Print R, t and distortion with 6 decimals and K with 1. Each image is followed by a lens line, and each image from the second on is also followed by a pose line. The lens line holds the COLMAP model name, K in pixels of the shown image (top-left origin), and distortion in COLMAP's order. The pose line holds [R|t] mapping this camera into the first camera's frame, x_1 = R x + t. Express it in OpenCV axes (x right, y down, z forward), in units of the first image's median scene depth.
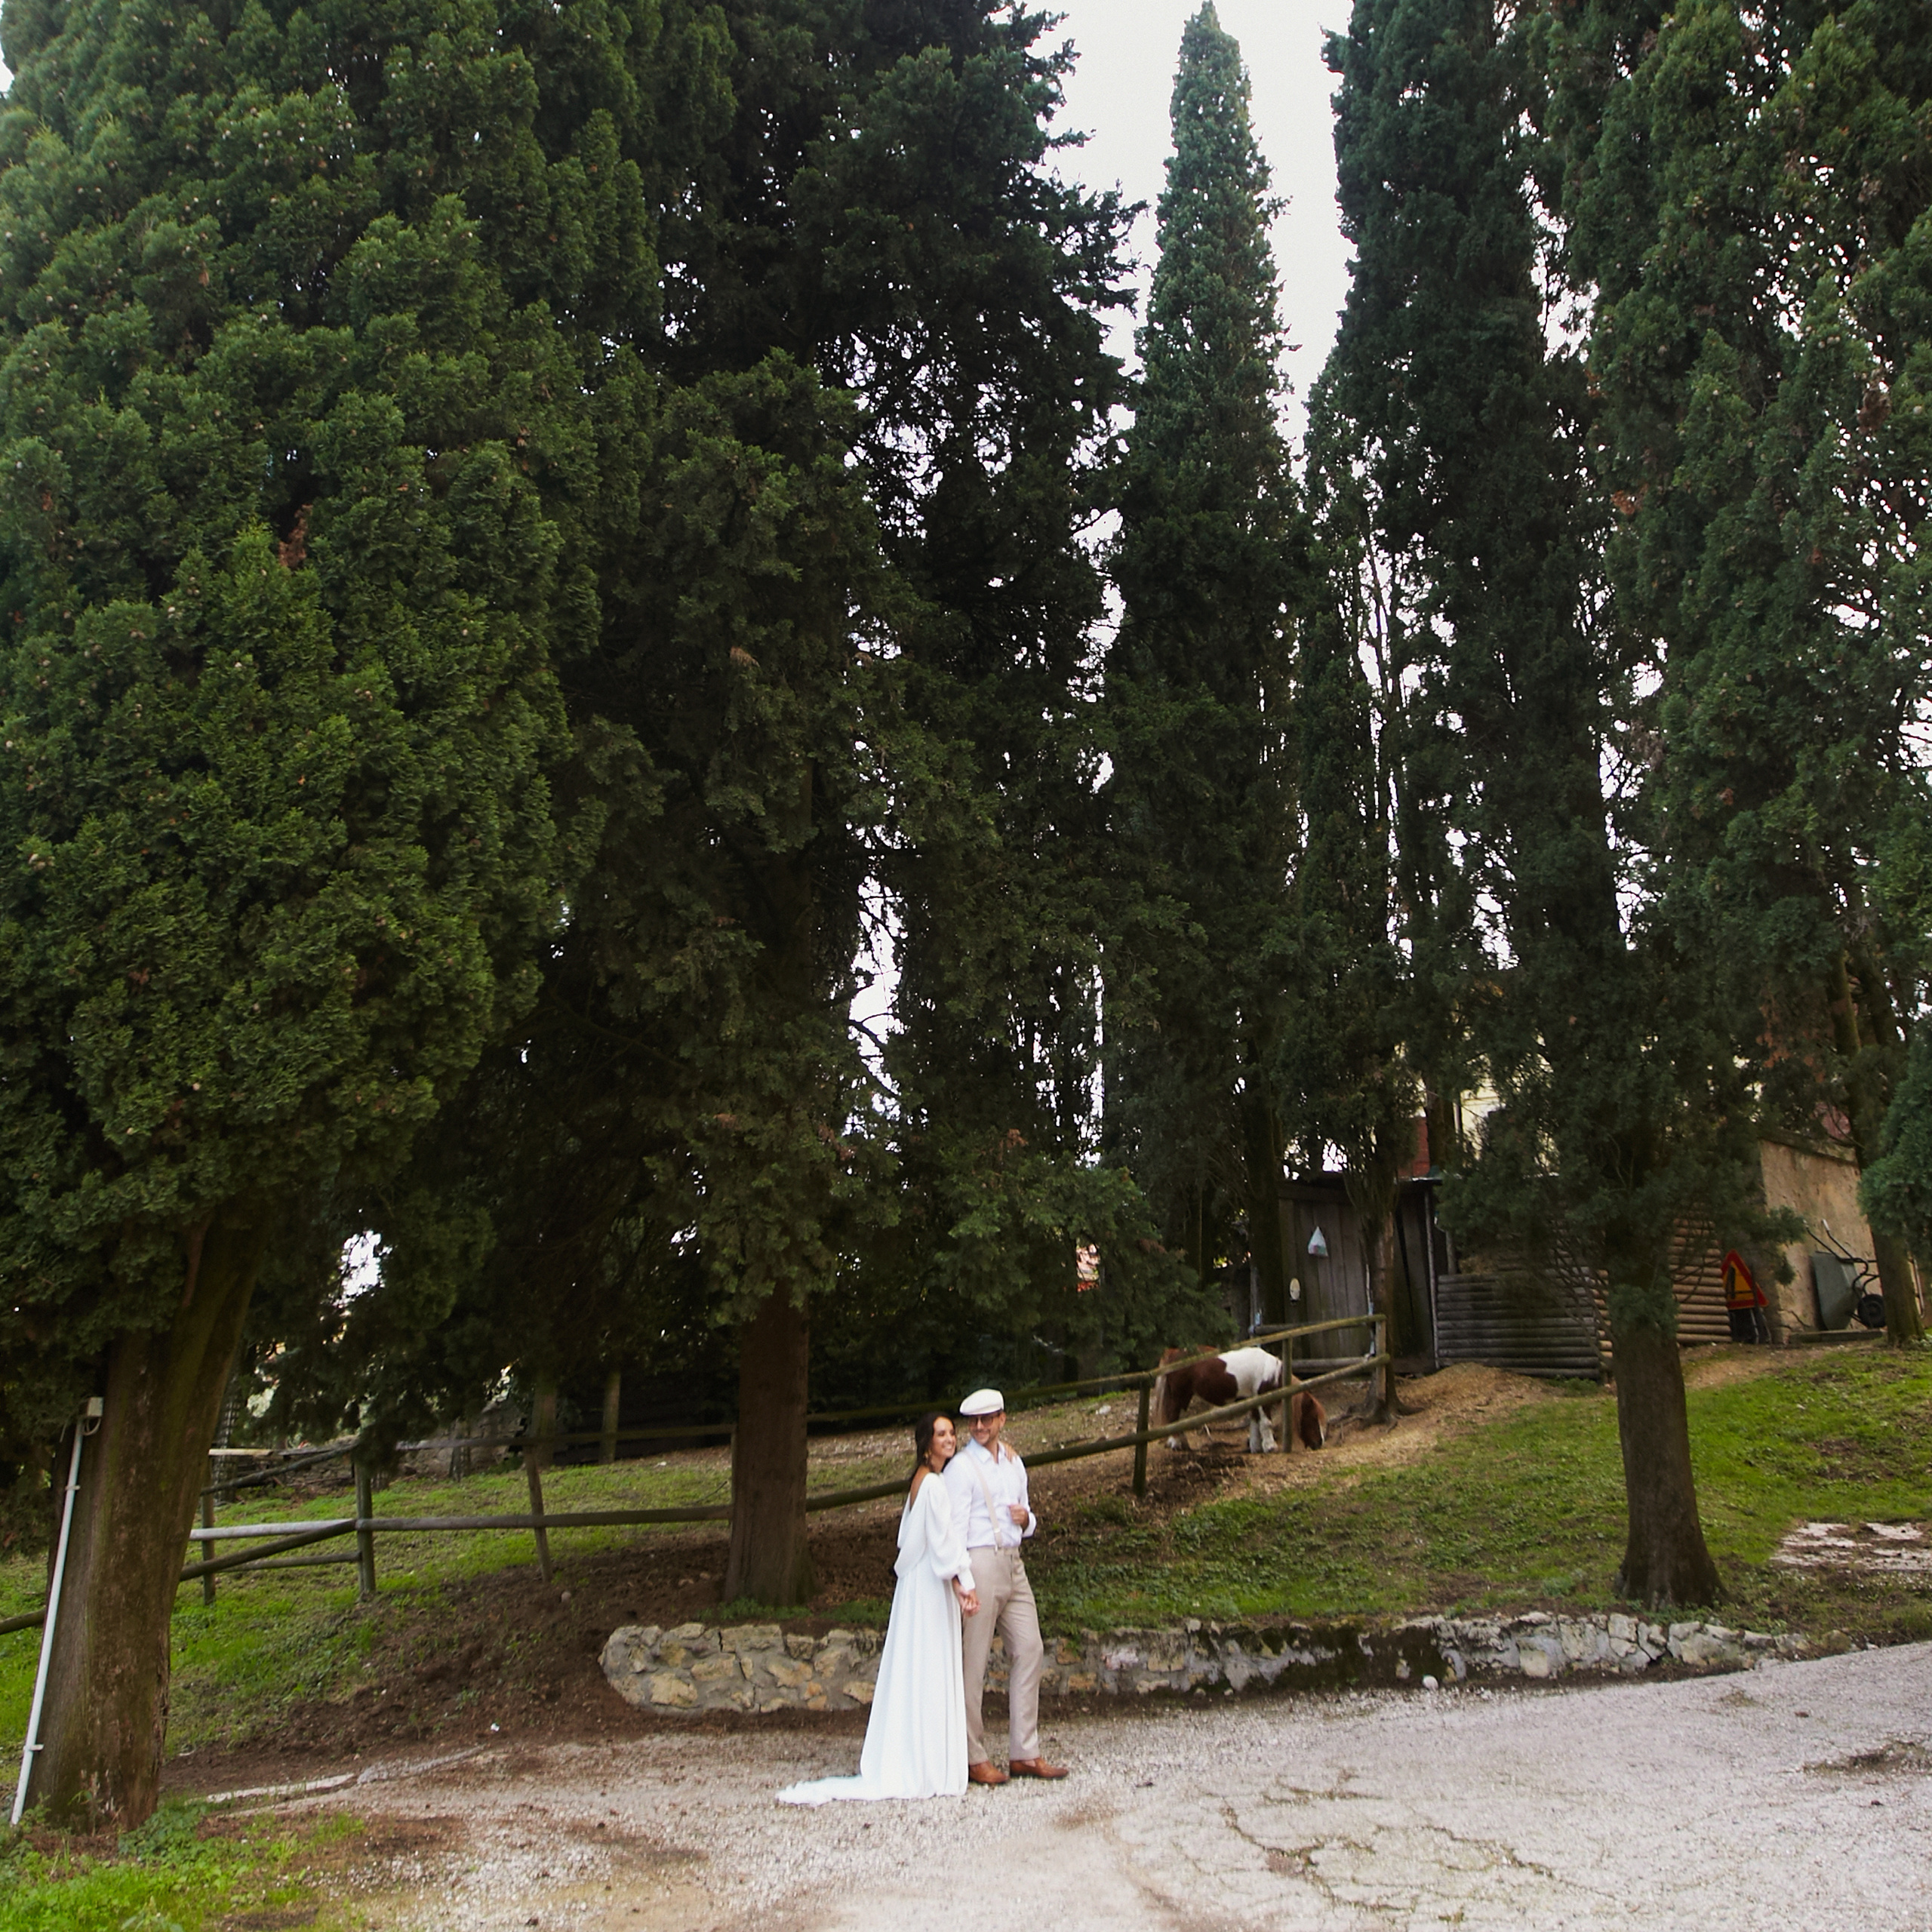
lens RADIAL K [[1639.9, 0, 1012.5], [0, 1639.9, 912.3], [0, 0, 1]] dist [-0.077355, 0.059278]
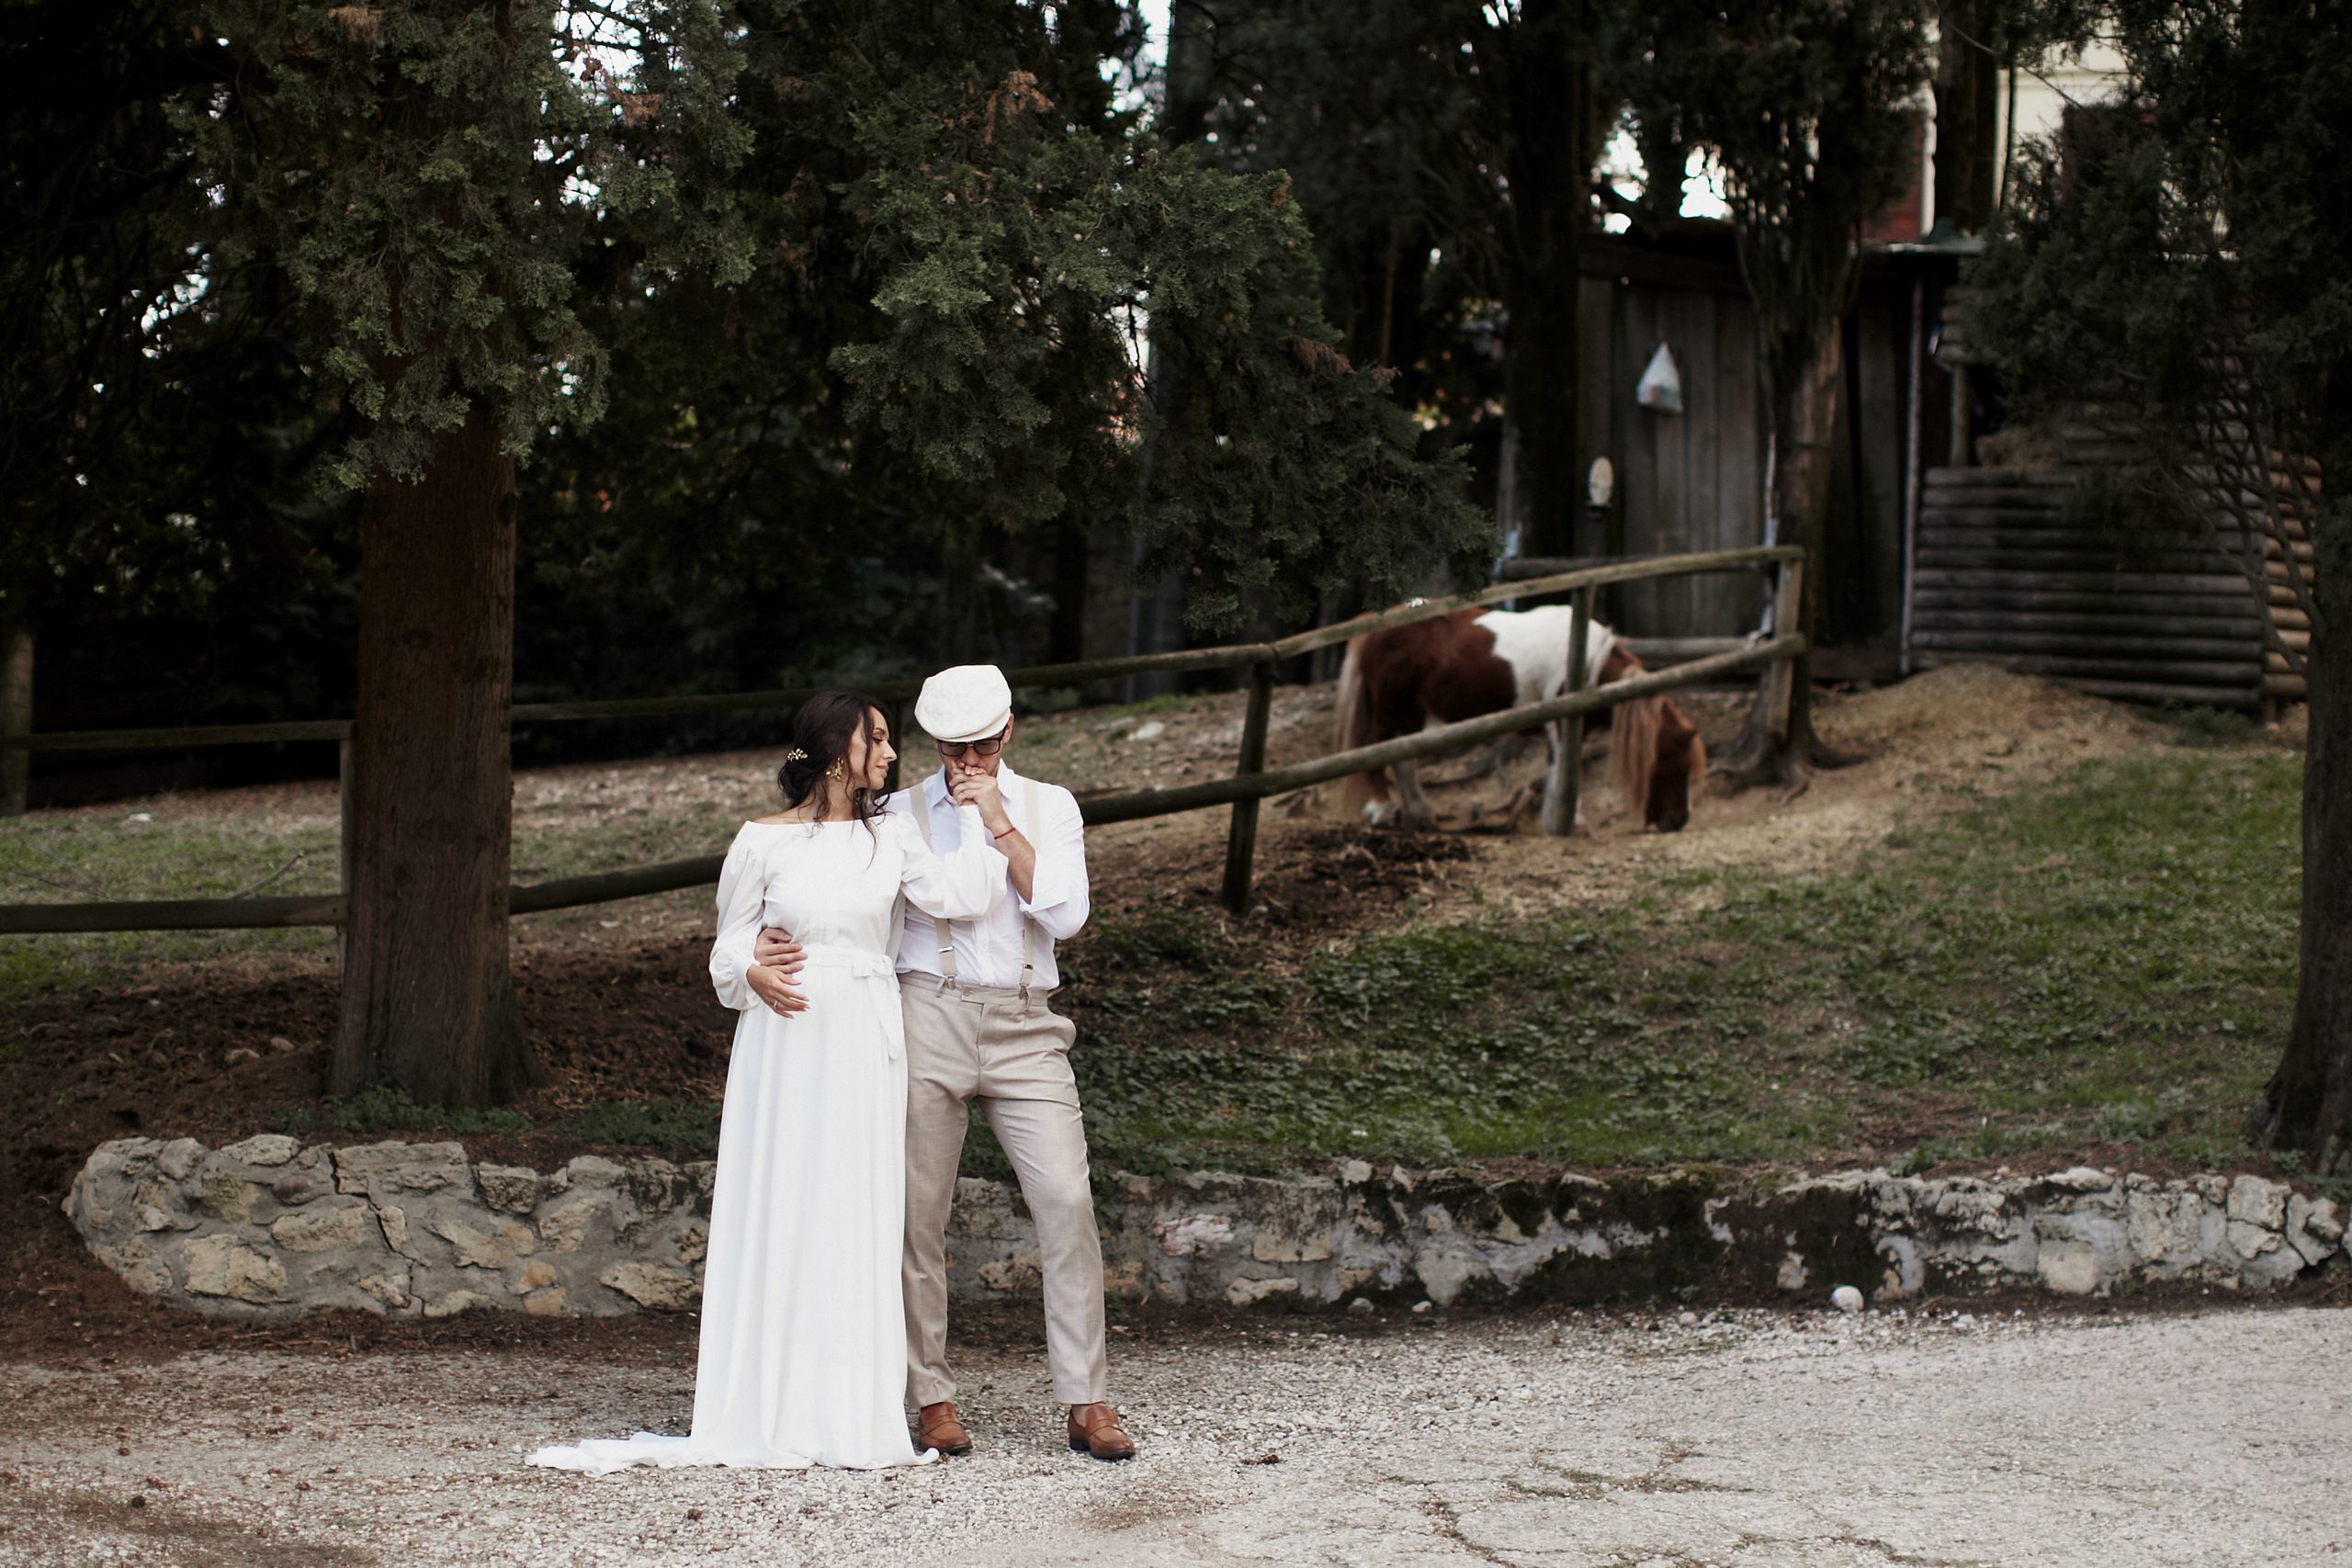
lens RADIAL K [[3942.8, 0, 1172.8], [0, 3942.8, 838.7], [0, 0, 1]] dist [-0.187222, 0.427677]
pose [[0.996765, 0.034763, 0.072468, -0.026221], [-0.055730, 0.948610, 0.311502, 0.001118], [-0.057915, -0.314533, 0.947478, -0.037667]]
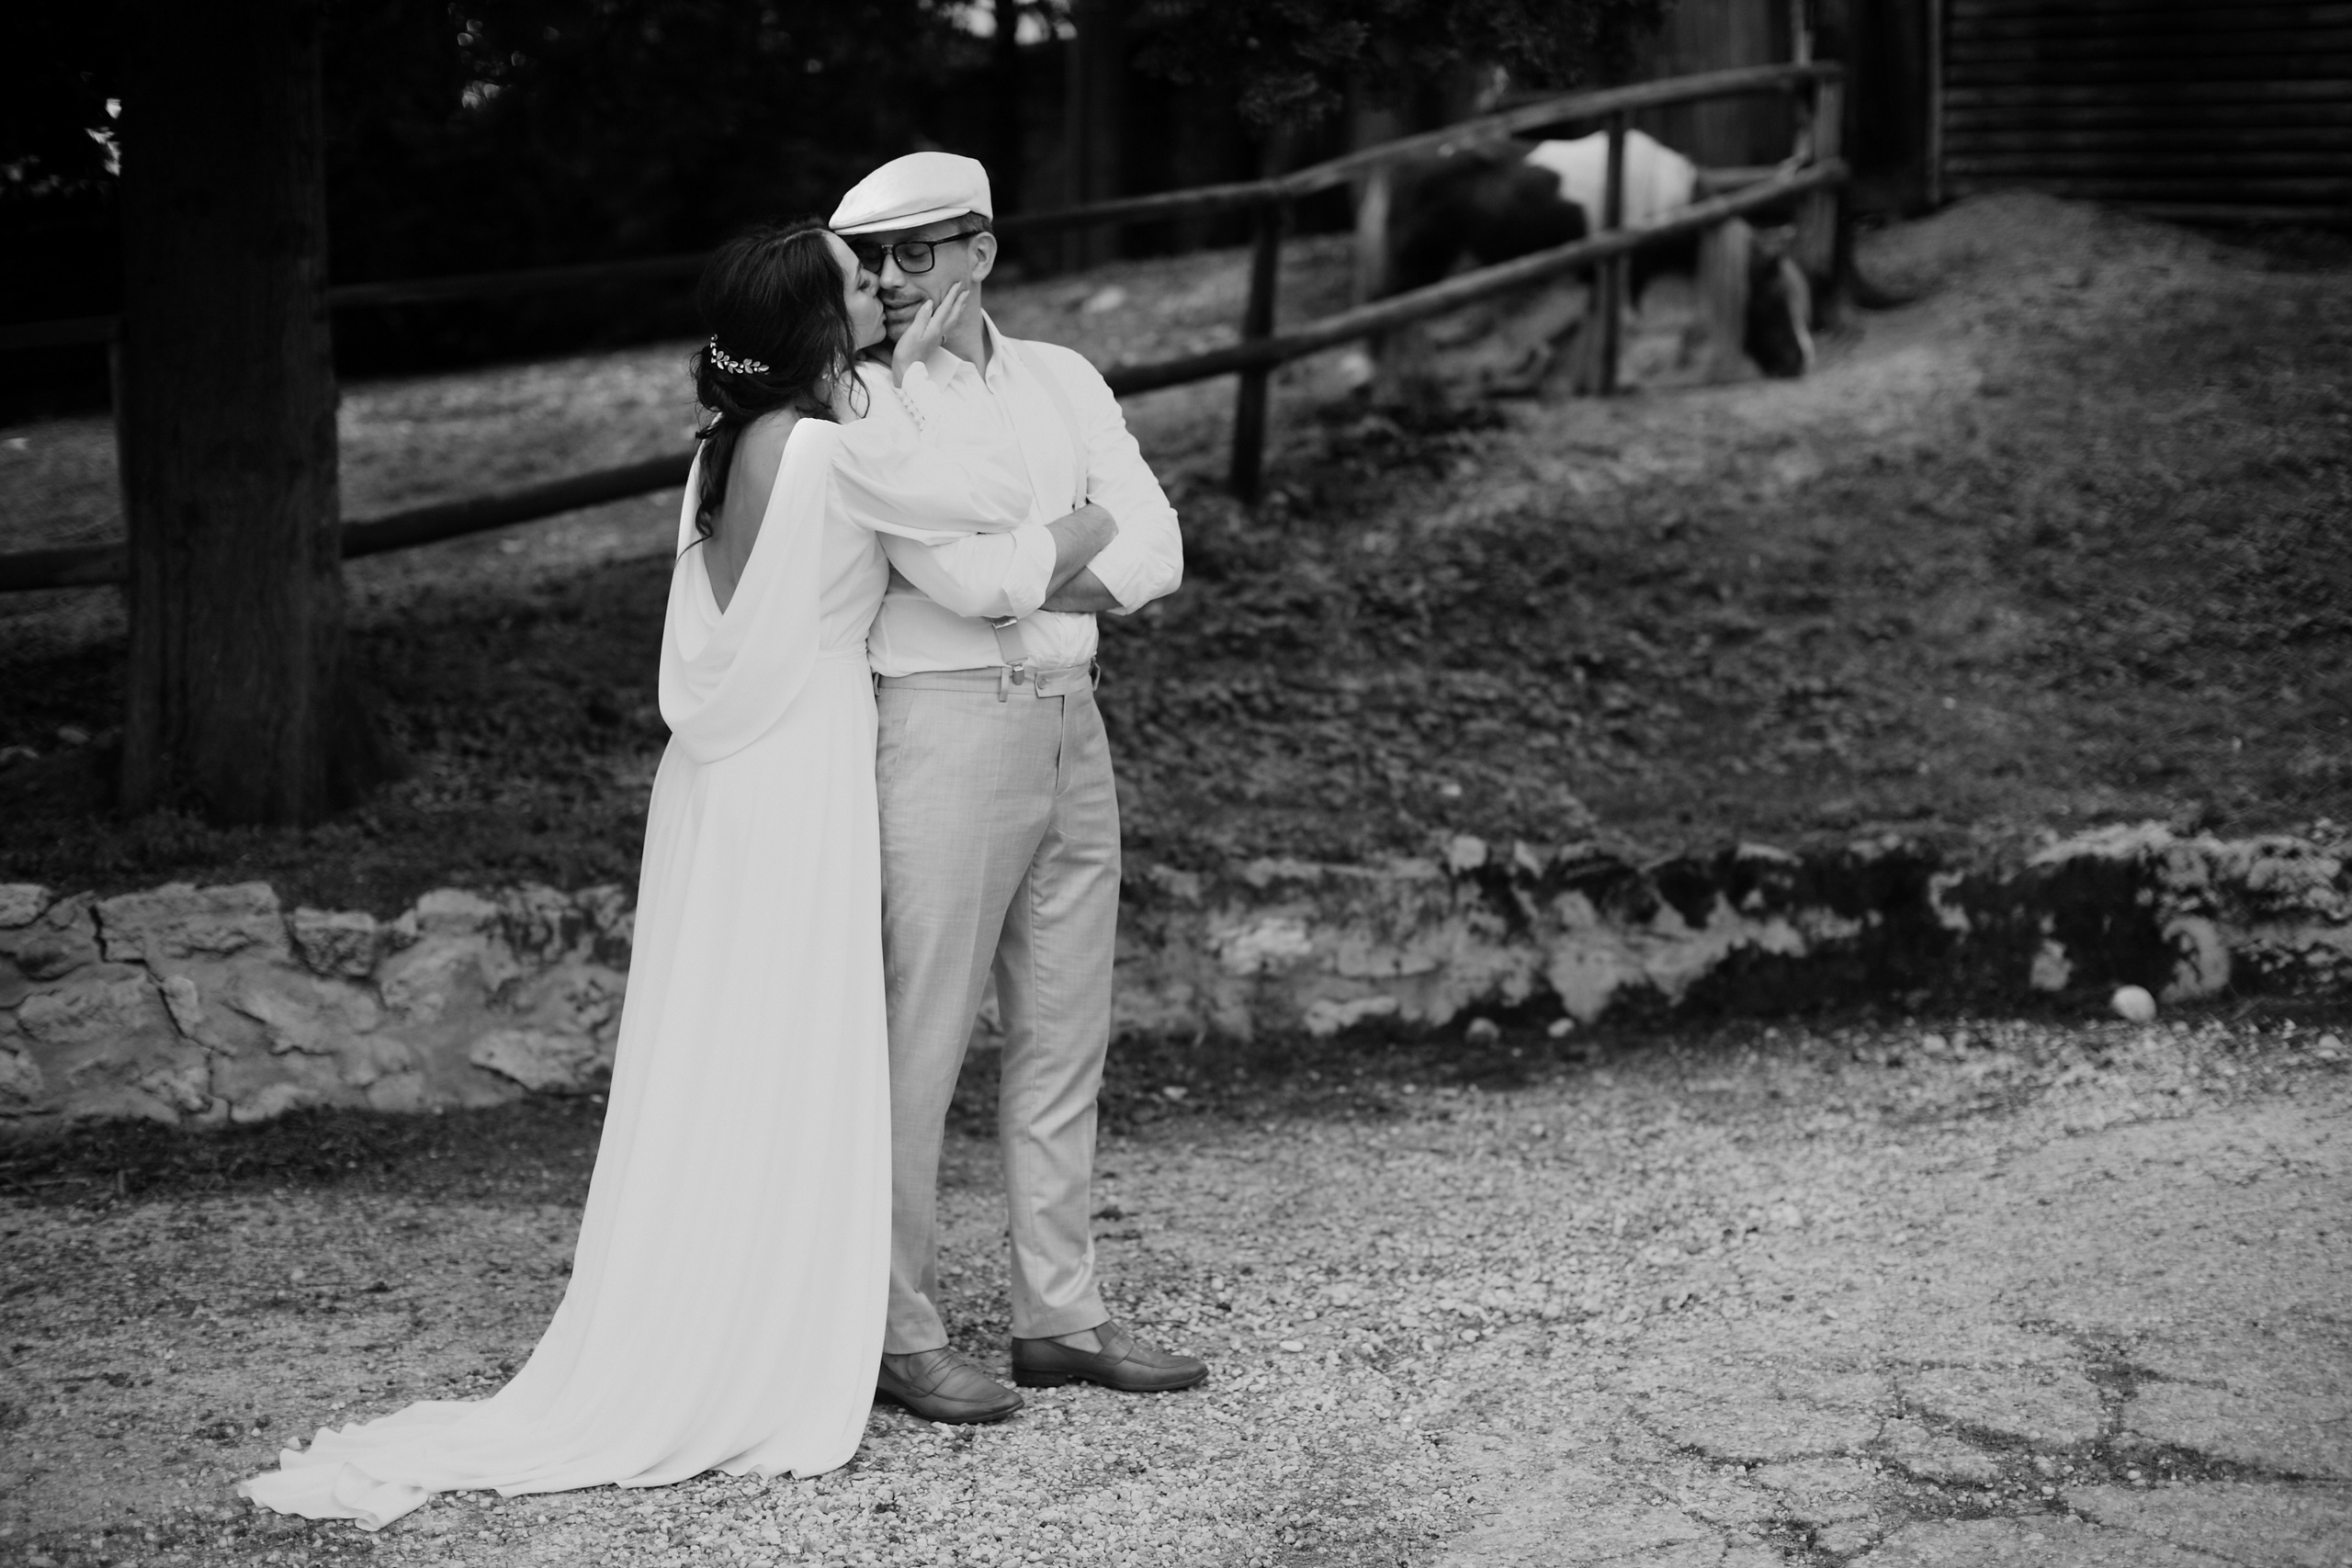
lens RADIAL K [[3427.6, 0, 1176.0], [0, 3427.6, 784.0], [0, 0, 1]] dist [-0.174040, 0.346369]
pose [[0.994980, -0.016492, 0.098701, -0.025267], [-0.025851, 0.910485, 0.412733, 0.122723], [-0.096673, -0.413213, 0.905488, 0.343459]]
